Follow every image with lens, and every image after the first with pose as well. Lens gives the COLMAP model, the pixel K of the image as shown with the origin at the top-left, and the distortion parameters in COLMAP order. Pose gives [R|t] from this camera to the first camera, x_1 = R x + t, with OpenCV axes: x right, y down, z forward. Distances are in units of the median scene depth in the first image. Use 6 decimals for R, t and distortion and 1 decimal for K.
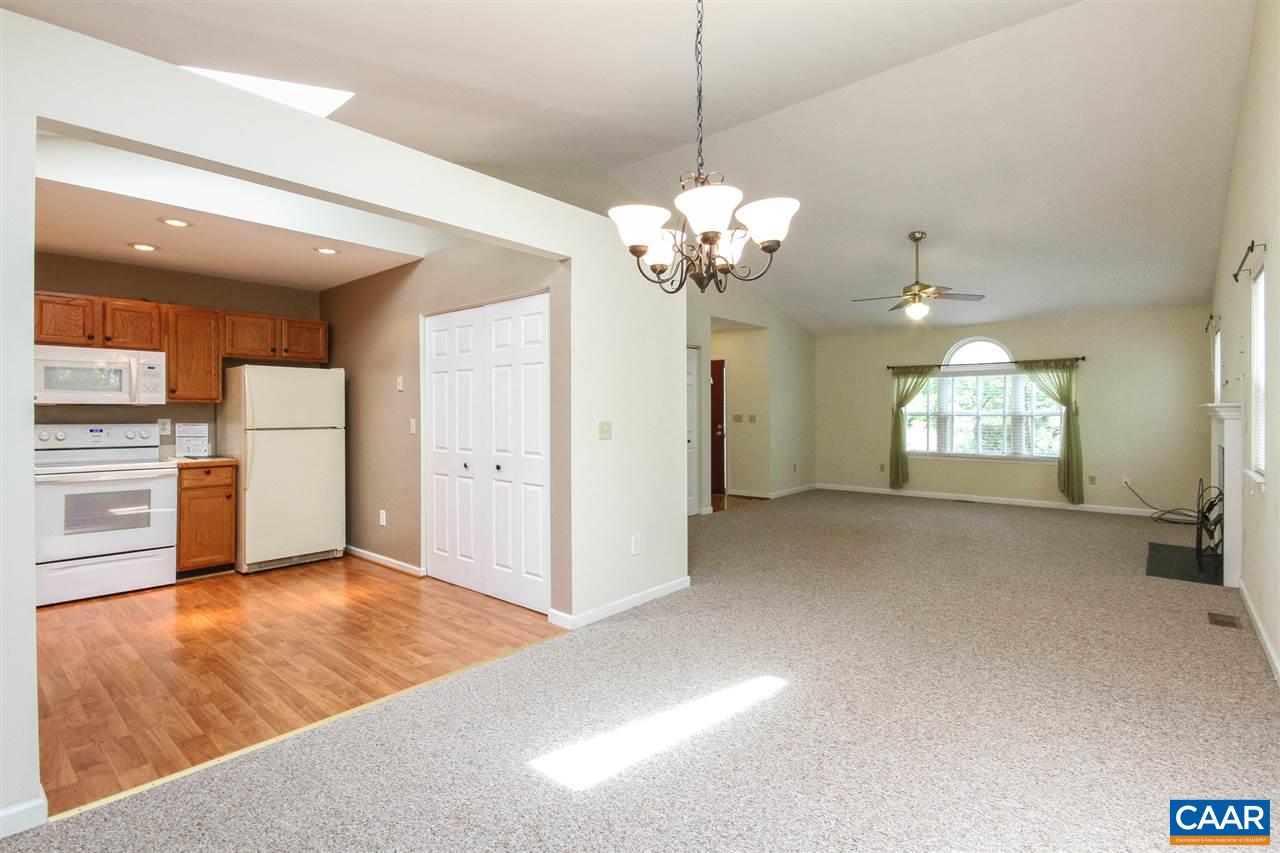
lens RADIAL K [[603.7, 0, 639.4], [0, 603.7, 415.8], [0, 0, 1]] dist [0.002774, -0.000147]
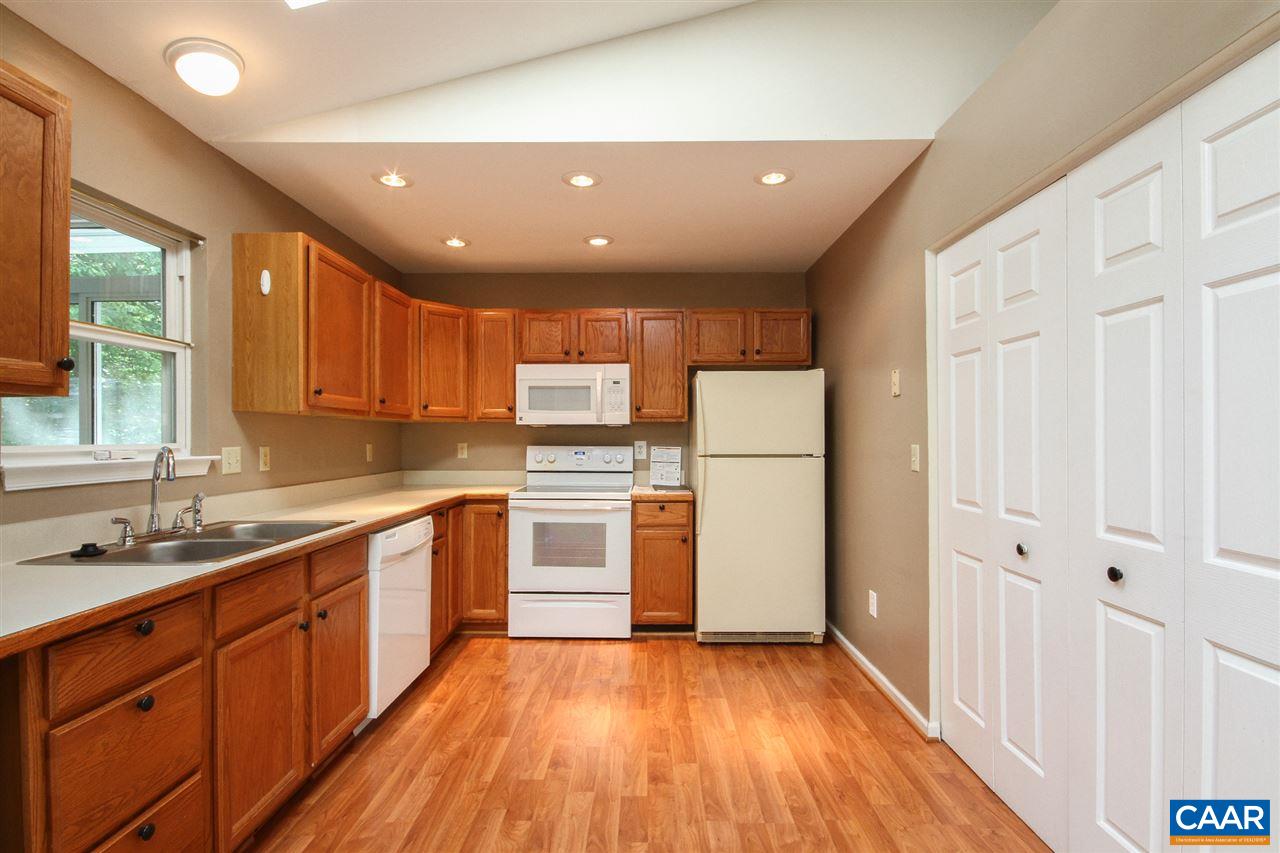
lens RADIAL K [[600.0, 0, 641.2], [0, 600.0, 435.1], [0, 0, 1]] dist [0.000666, -0.000096]
pose [[0.646915, -0.000331, -0.762562, -0.124285], [-0.003409, 0.999989, -0.003326, -0.000677], [0.762554, 0.004751, 0.646907, 0.474034]]
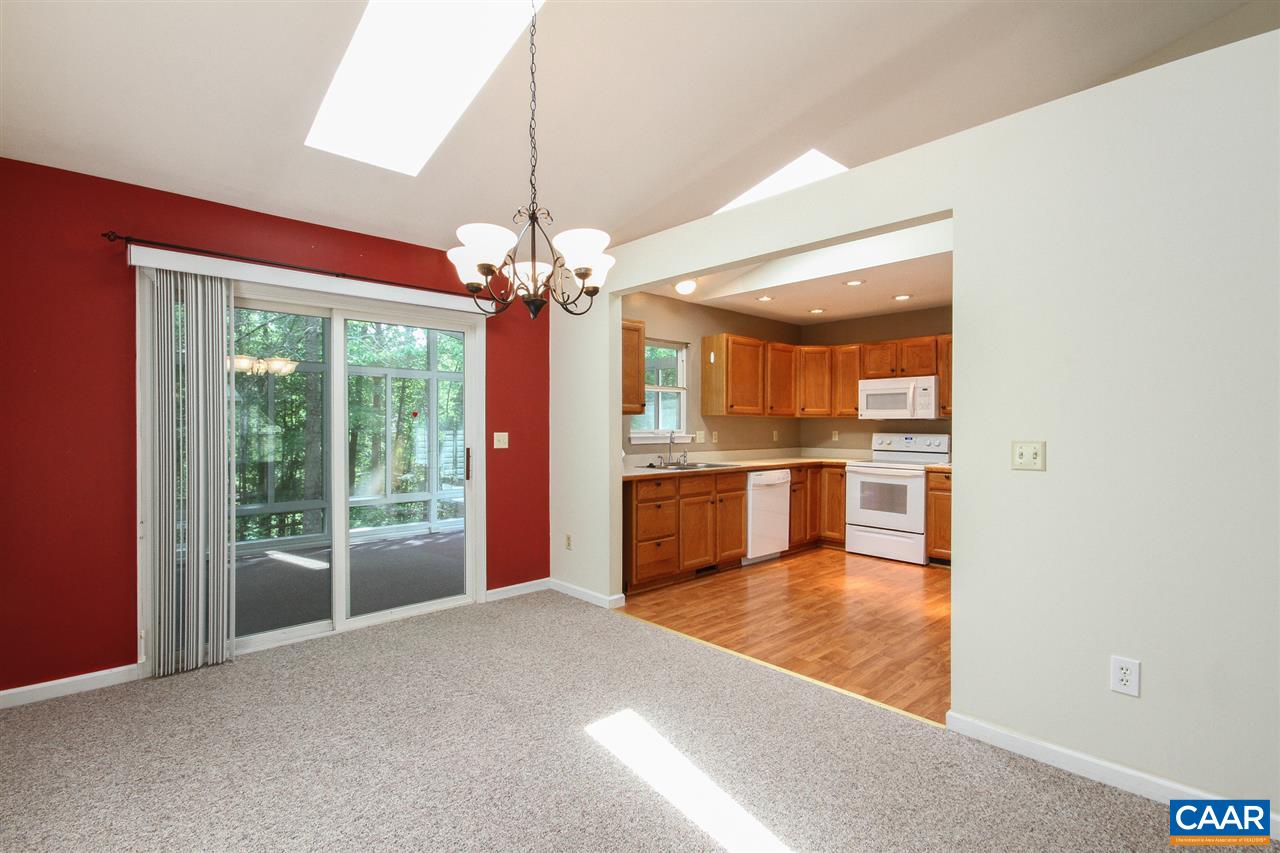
lens RADIAL K [[600.0, 0, 641.2], [0, 600.0, 435.1], [0, 0, 1]] dist [0.000666, -0.000096]
pose [[-0.106340, 0.019675, -0.994135, 0.499590], [-0.005347, 0.999778, 0.020359, -0.007329], [0.994315, 0.007480, -0.106212, 0.557374]]
